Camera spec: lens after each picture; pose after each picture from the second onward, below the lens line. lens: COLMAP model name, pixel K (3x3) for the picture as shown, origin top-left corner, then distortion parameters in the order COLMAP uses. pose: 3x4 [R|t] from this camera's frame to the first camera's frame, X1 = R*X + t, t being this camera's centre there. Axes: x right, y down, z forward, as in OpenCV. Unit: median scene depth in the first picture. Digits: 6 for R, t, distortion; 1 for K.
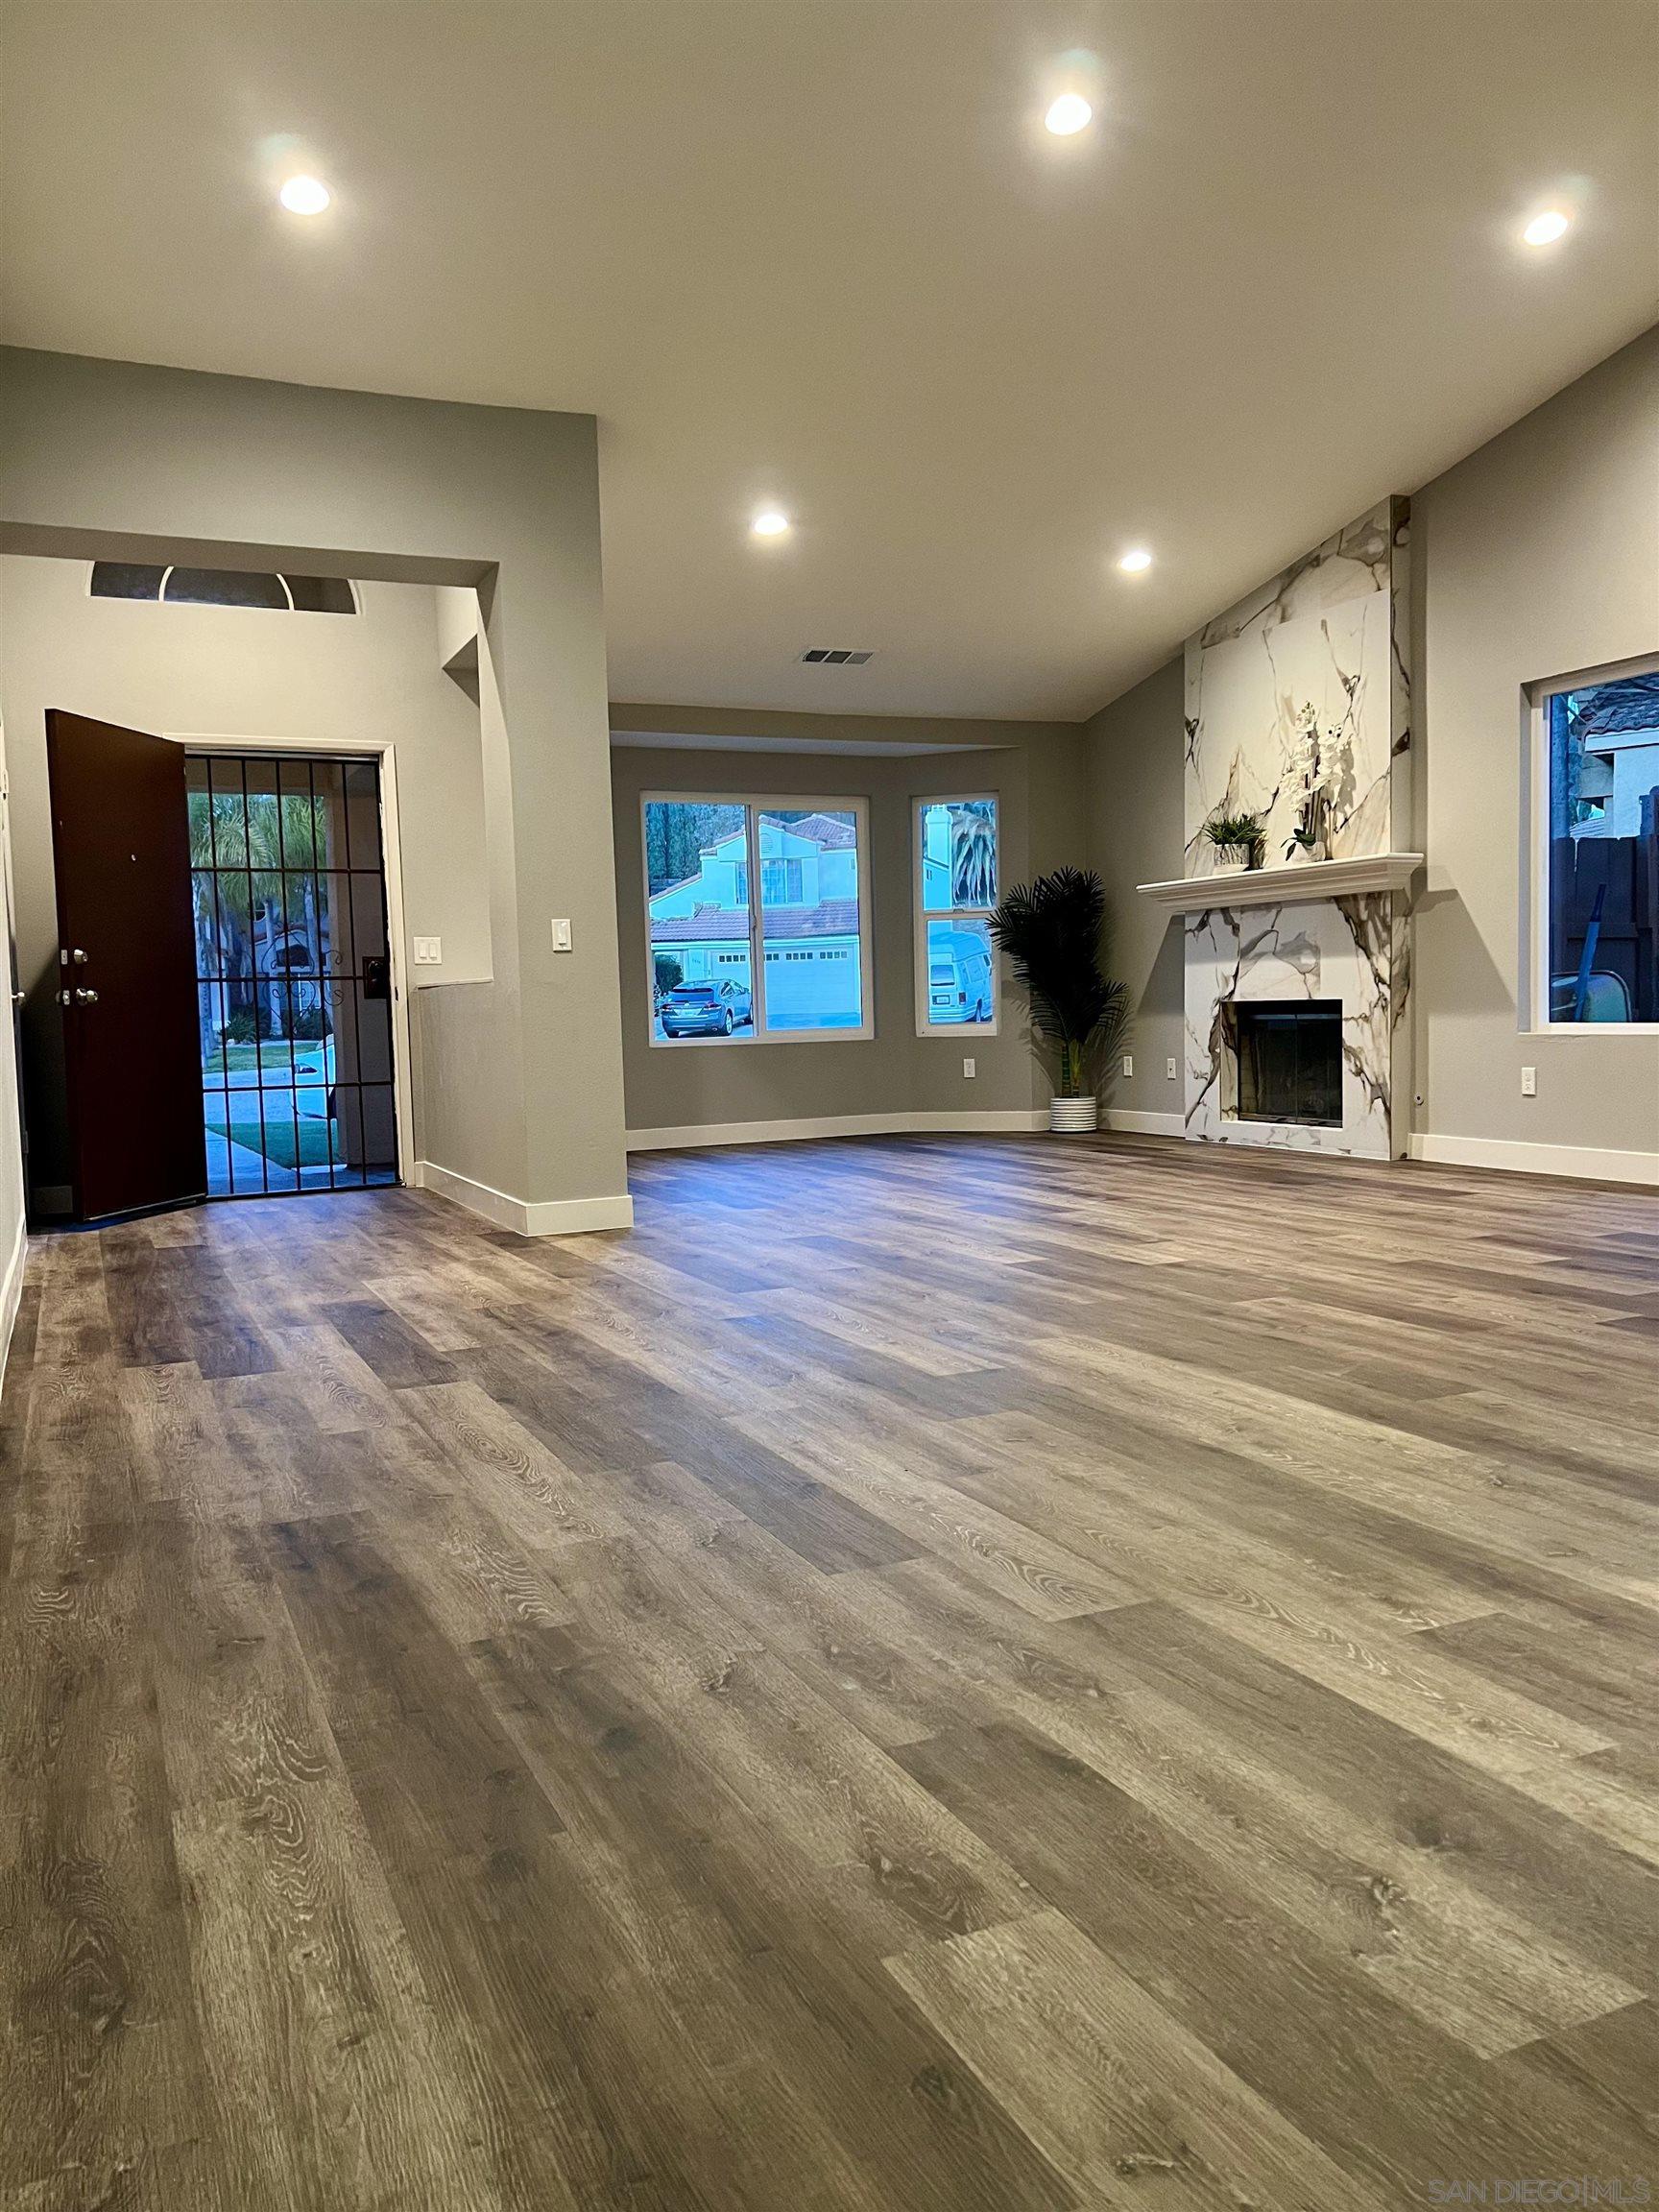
lens RADIAL K [[1670.3, 0, 803.5], [0, 1670.3, 1114.5], [0, 0, 1]] dist [0.052747, -0.058750]
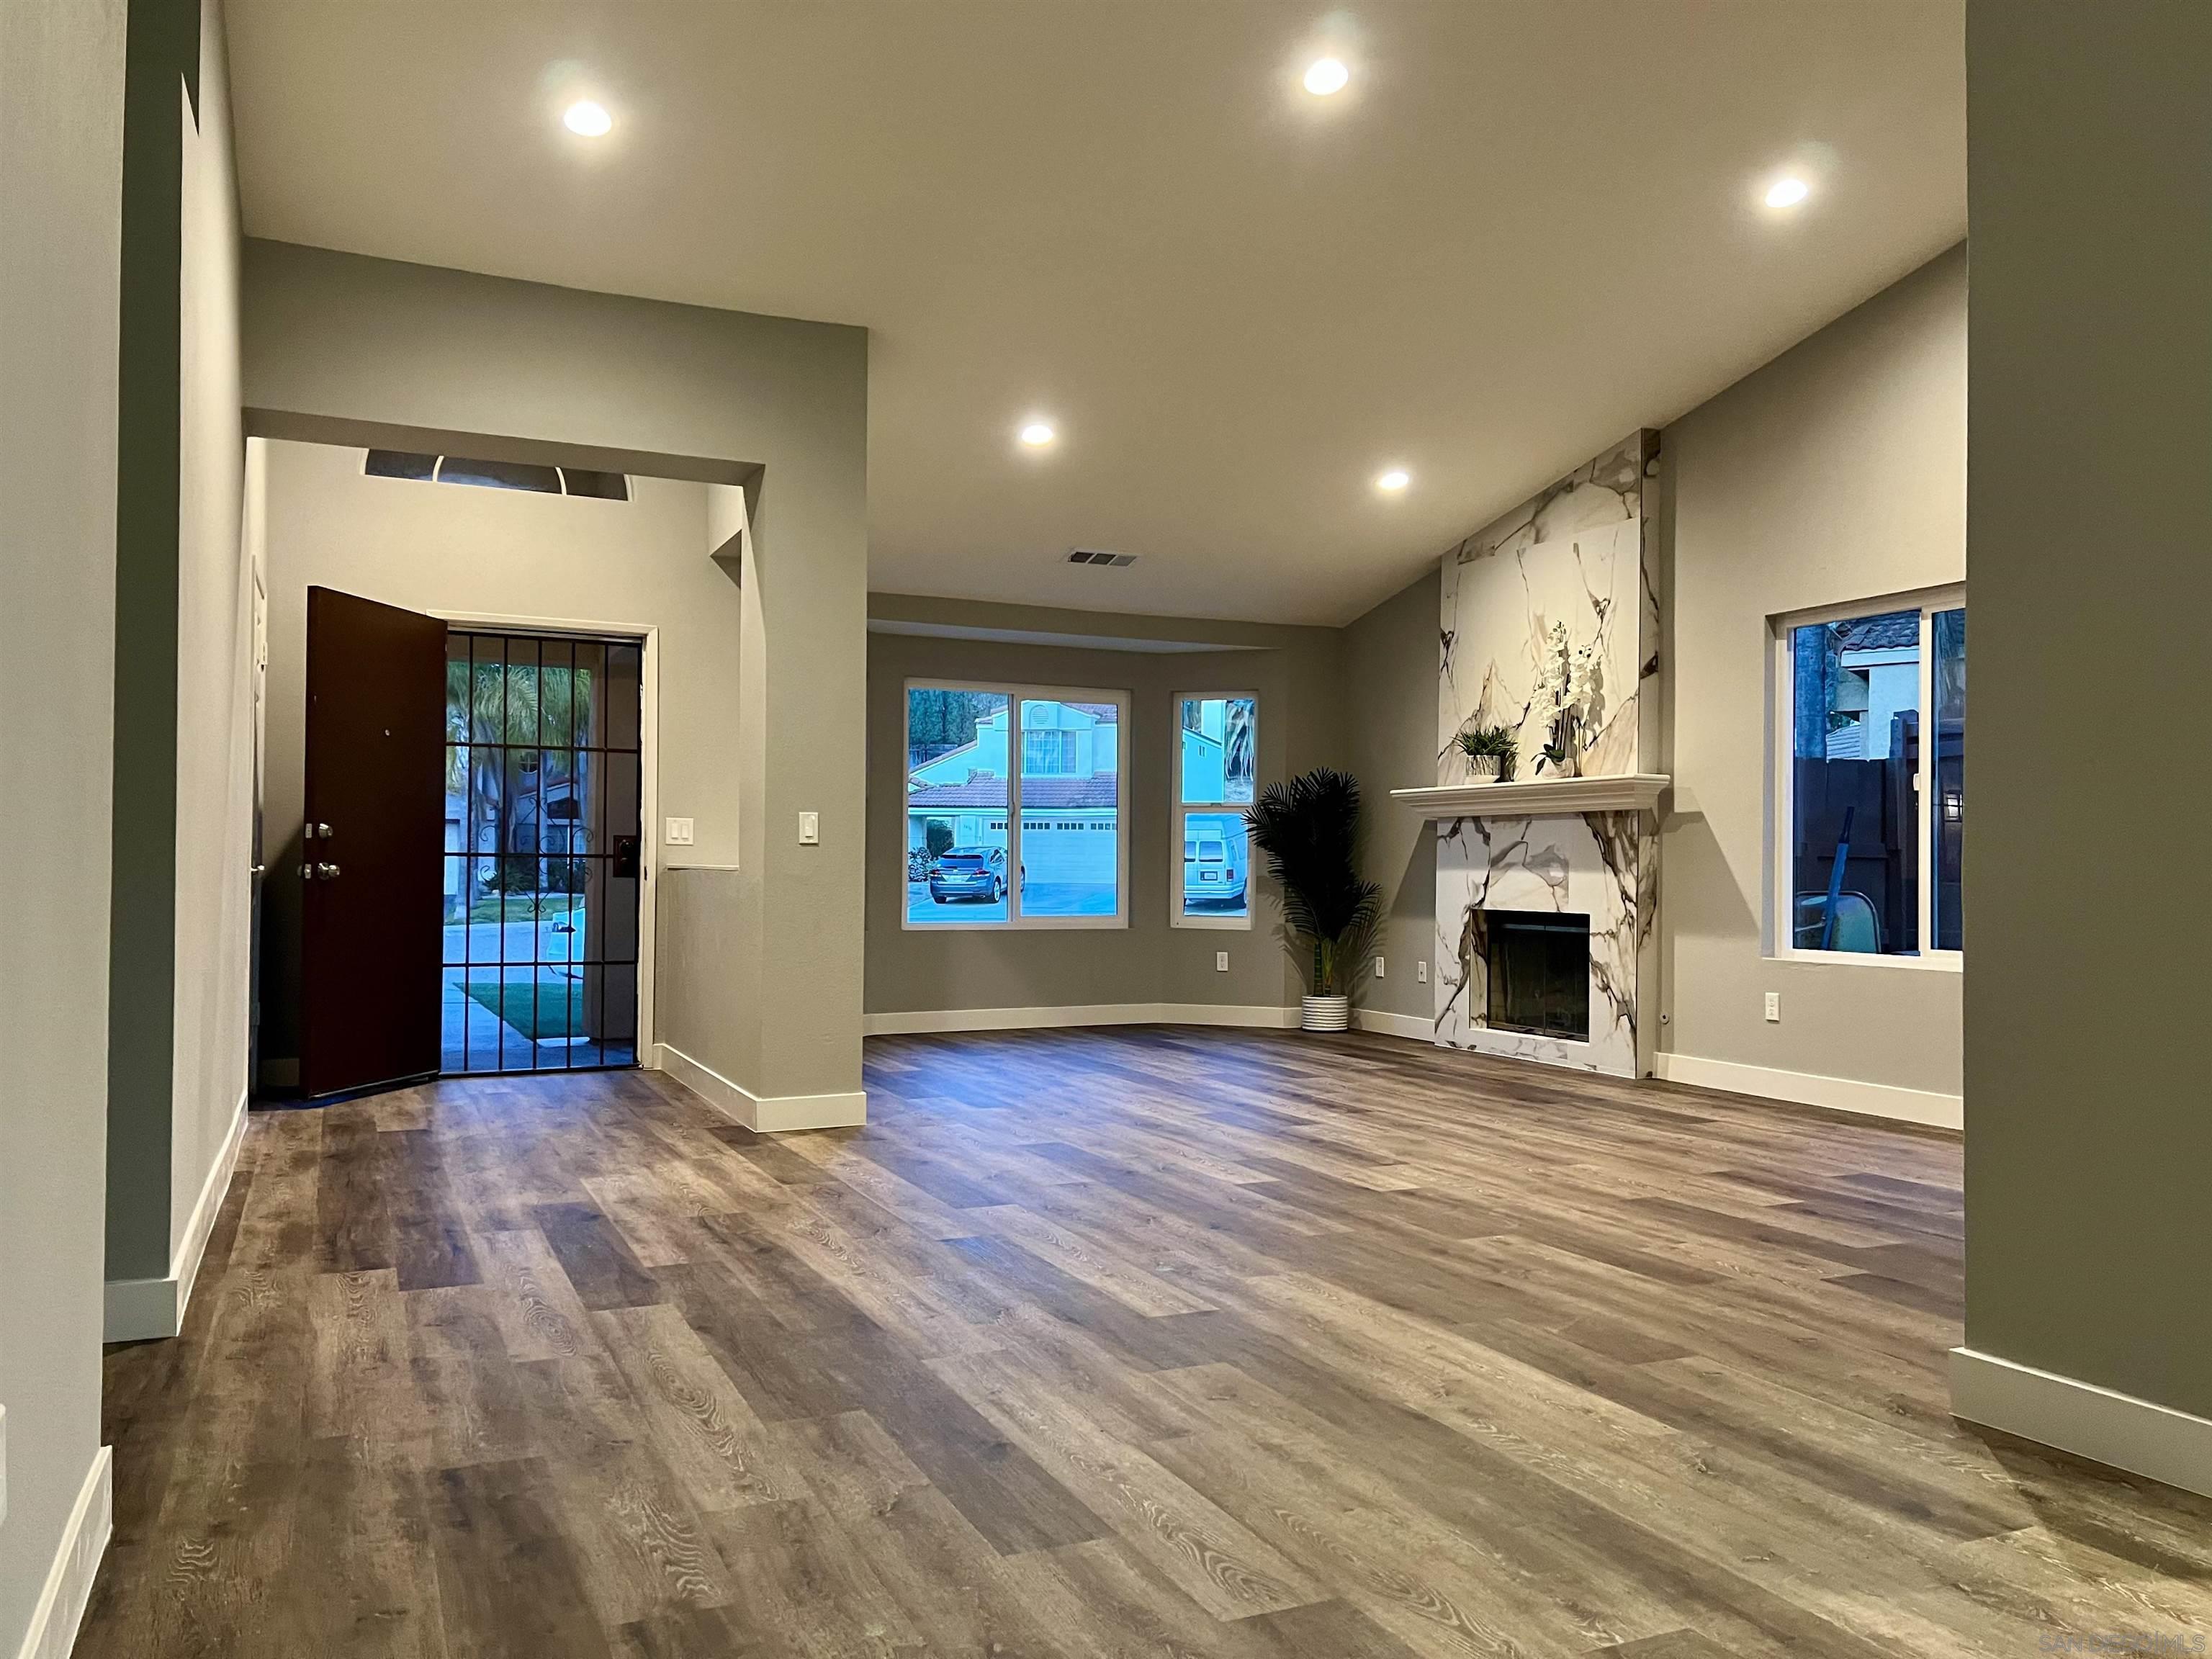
lens RADIAL K [[1670.3, 0, 1092.3], [0, 1670.3, 846.6], [0, 0, 1]] dist [0.052747, -0.058750]
pose [[0.999242, 0.037800, 0.009340, 0.012587], [-0.036928, 0.996073, -0.080472, -0.017128], [-0.012345, 0.080066, 0.996713, 0.000232]]
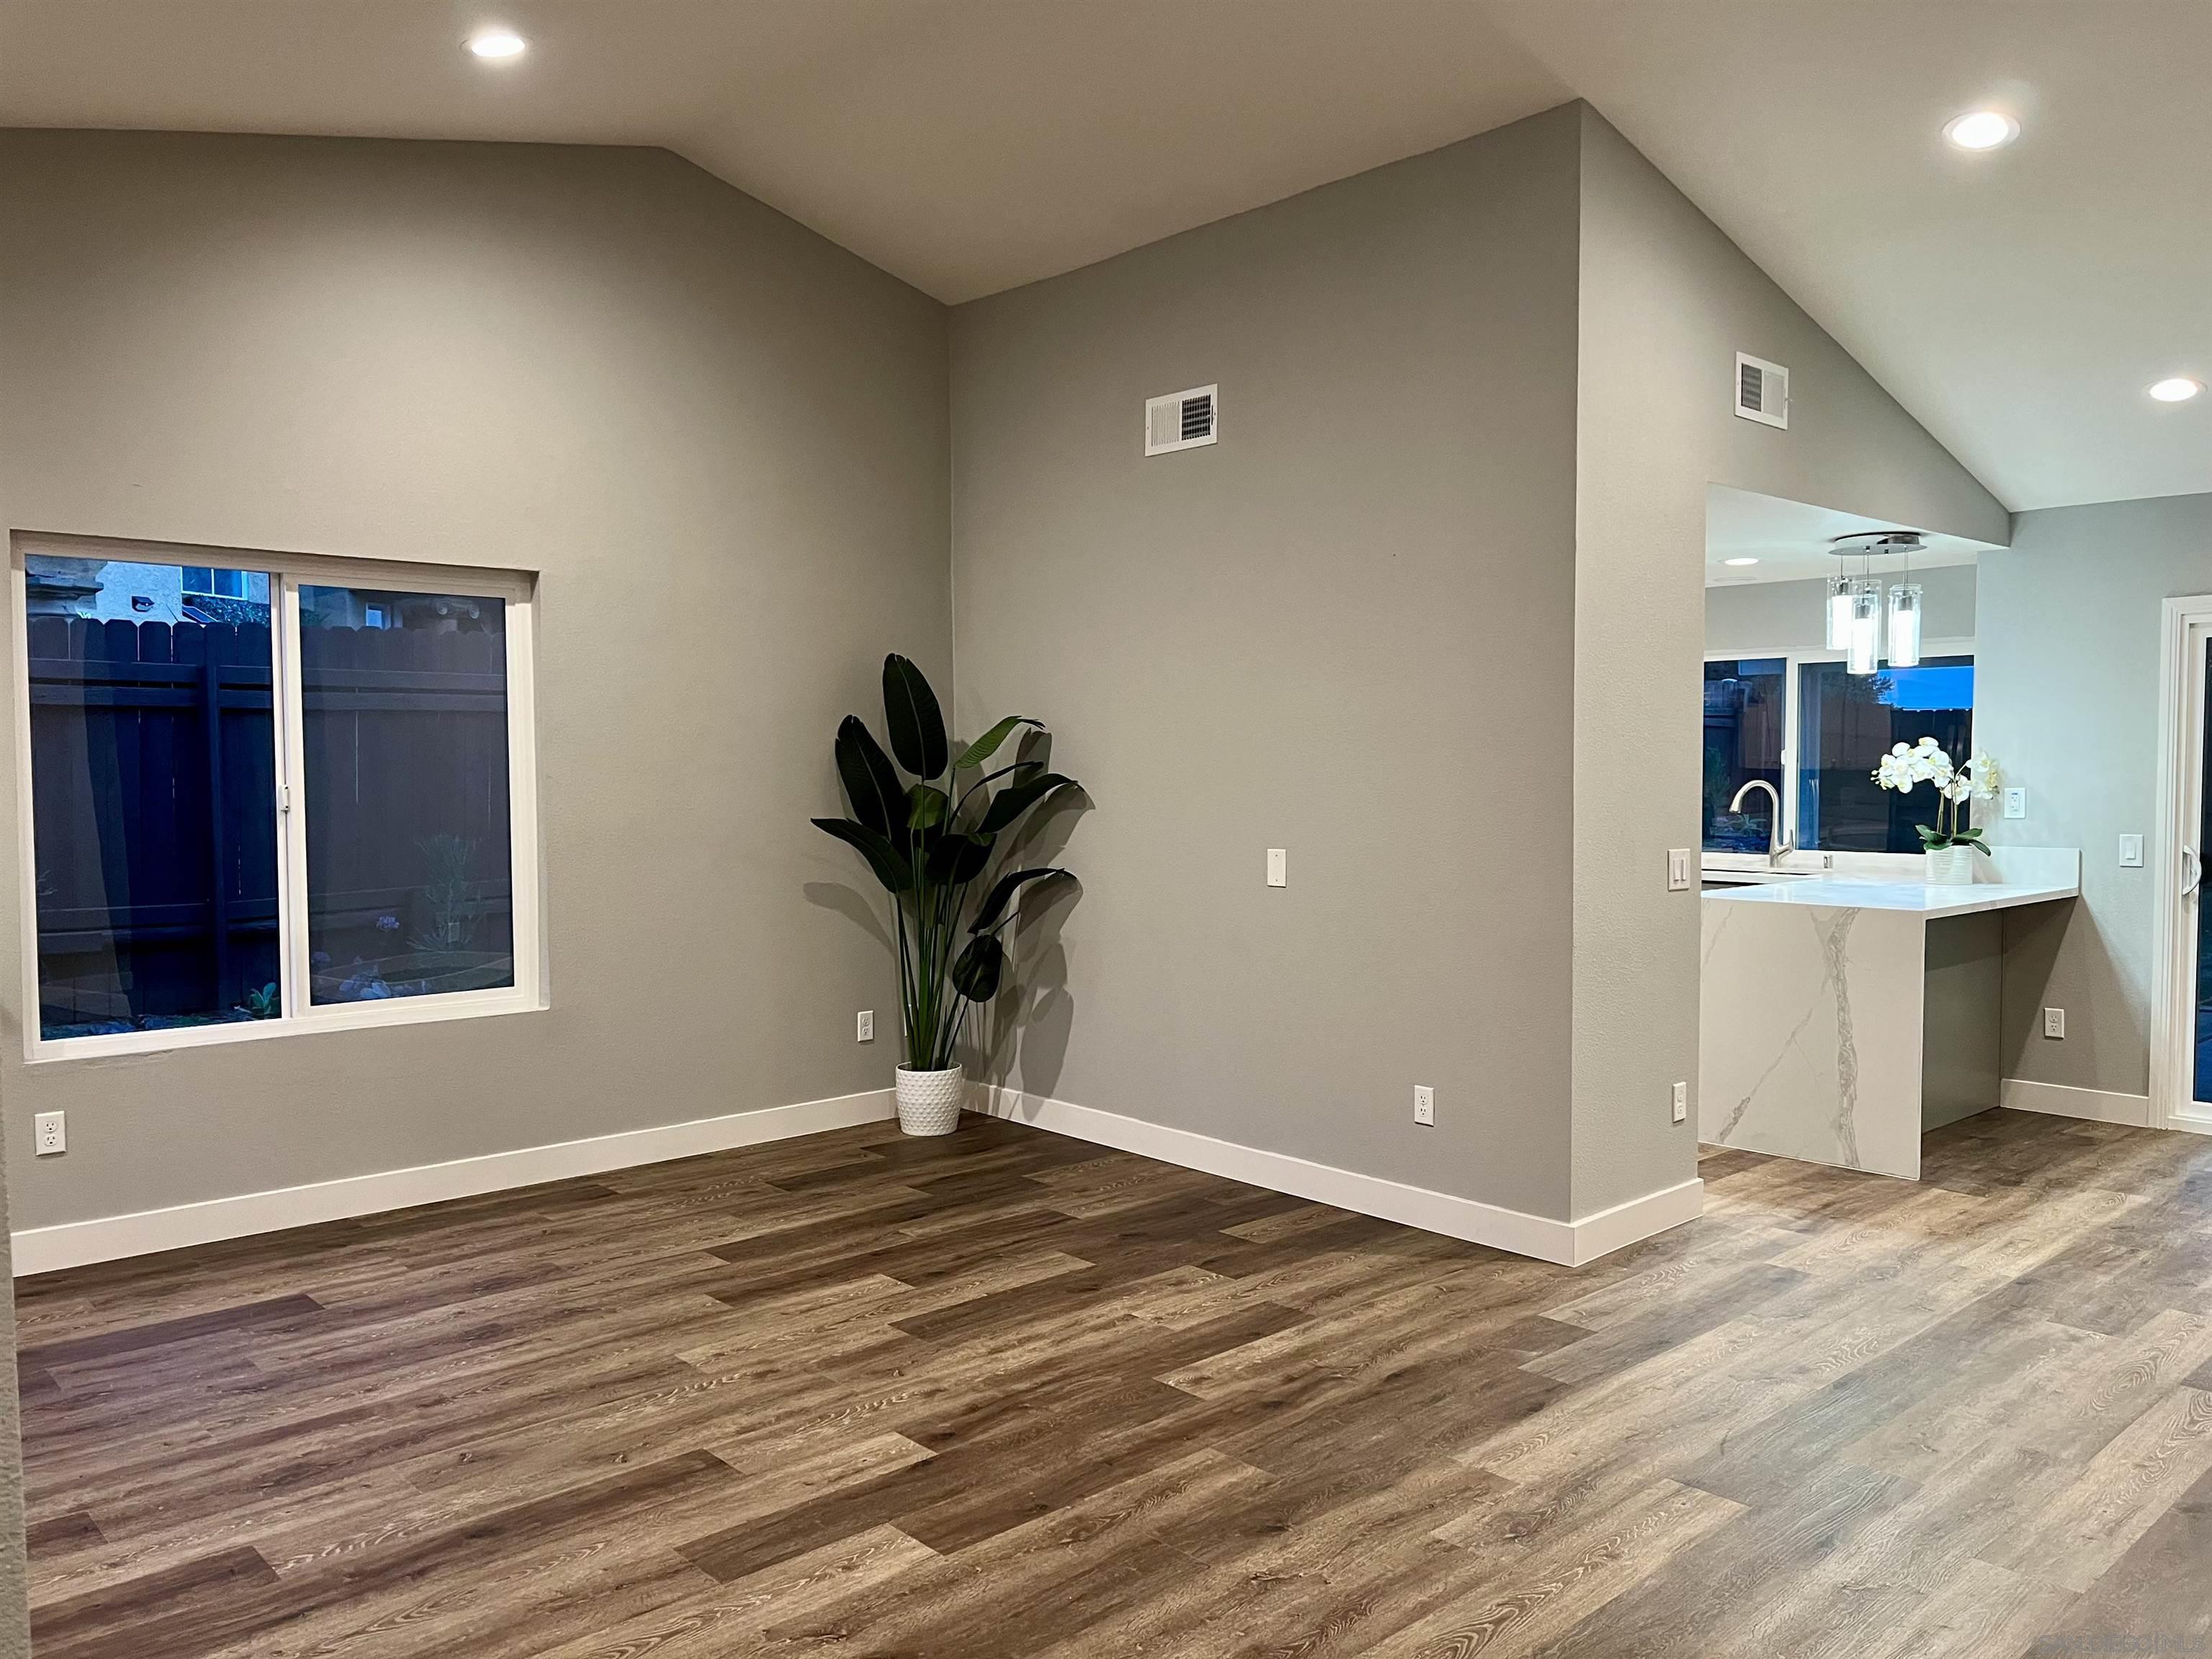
lens RADIAL K [[1670.3, 0, 1103.4], [0, 1670.3, 840.9], [0, 0, 1]] dist [0.052747, -0.058750]
pose [[-0.331030, -0.015780, 0.943488, -0.293671], [0.075599, 0.996203, 0.043187, -0.117630], [-0.940587, 0.085623, -0.328580, 0.727173]]
